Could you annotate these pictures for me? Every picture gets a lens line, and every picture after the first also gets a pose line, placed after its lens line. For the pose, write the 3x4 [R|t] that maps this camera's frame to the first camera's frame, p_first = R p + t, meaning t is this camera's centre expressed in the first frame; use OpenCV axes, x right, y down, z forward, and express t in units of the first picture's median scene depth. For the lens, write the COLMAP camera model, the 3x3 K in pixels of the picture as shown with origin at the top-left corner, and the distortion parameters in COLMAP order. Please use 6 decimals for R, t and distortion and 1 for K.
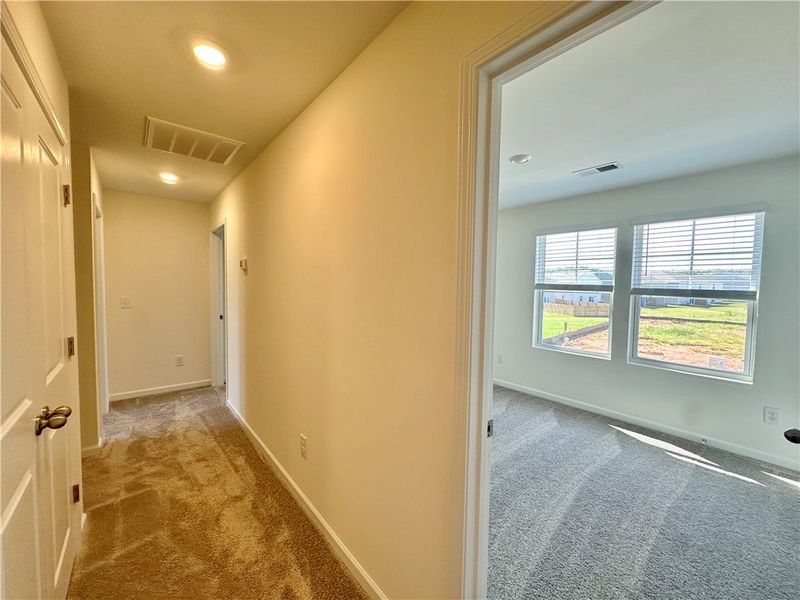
lens RADIAL K [[319.0, 0, 398.0], [0, 319.0, 299.8], [0, 0, 1]] dist [-0.005586, 0.001105]
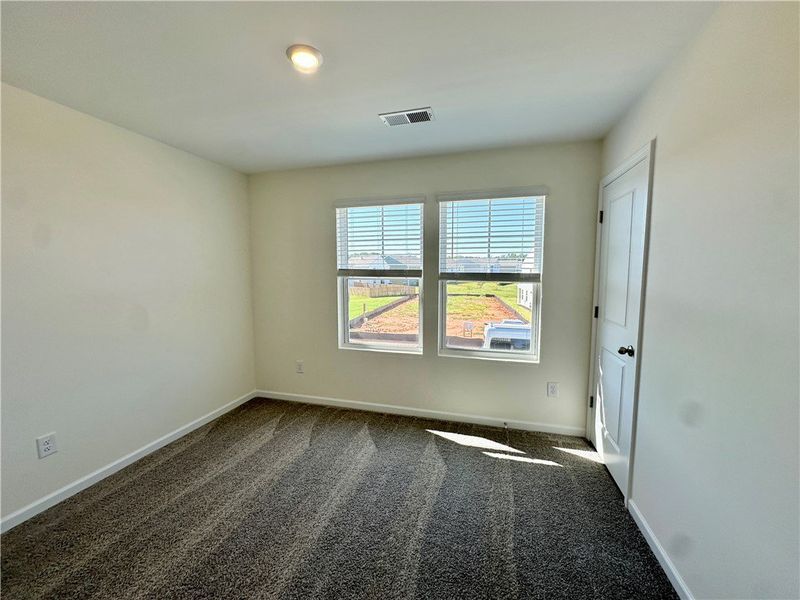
lens RADIAL K [[319.0, 0, 399.4], [0, 319.0, 296.7], [0, 0, 1]] dist [-0.005586, 0.001105]
pose [[0.824110, -0.064730, 0.562720, 0.130803], [0.044897, 0.997788, 0.049024, -0.017892], [-0.564648, -0.015137, 0.825193, 0.317146]]
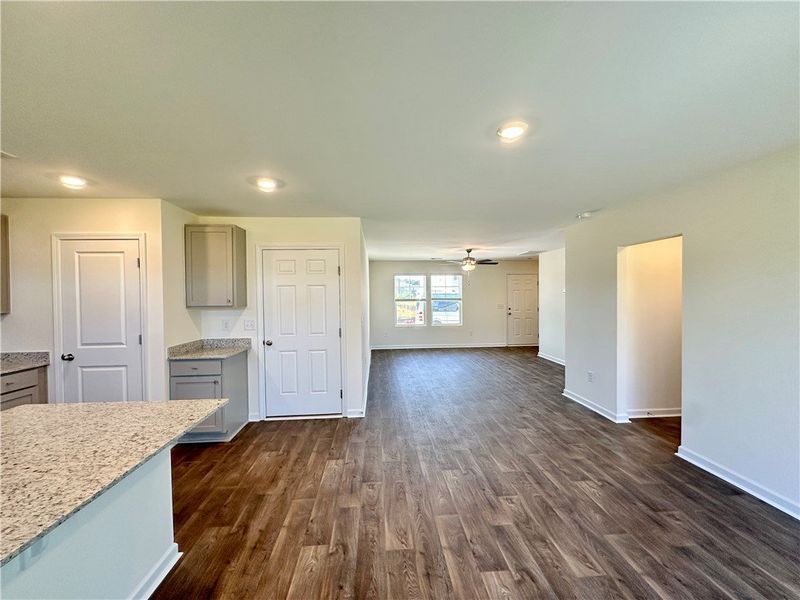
lens RADIAL K [[319.0, 0, 399.6], [0, 319.0, 299.9], [0, 0, 1]] dist [-0.005586, 0.001105]
pose [[0.581992, -0.023680, 0.812850, -1.619992], [0.069618, 0.997357, -0.020790, 0.012916], [-0.810209, 0.068689, 0.582102, -0.362469]]
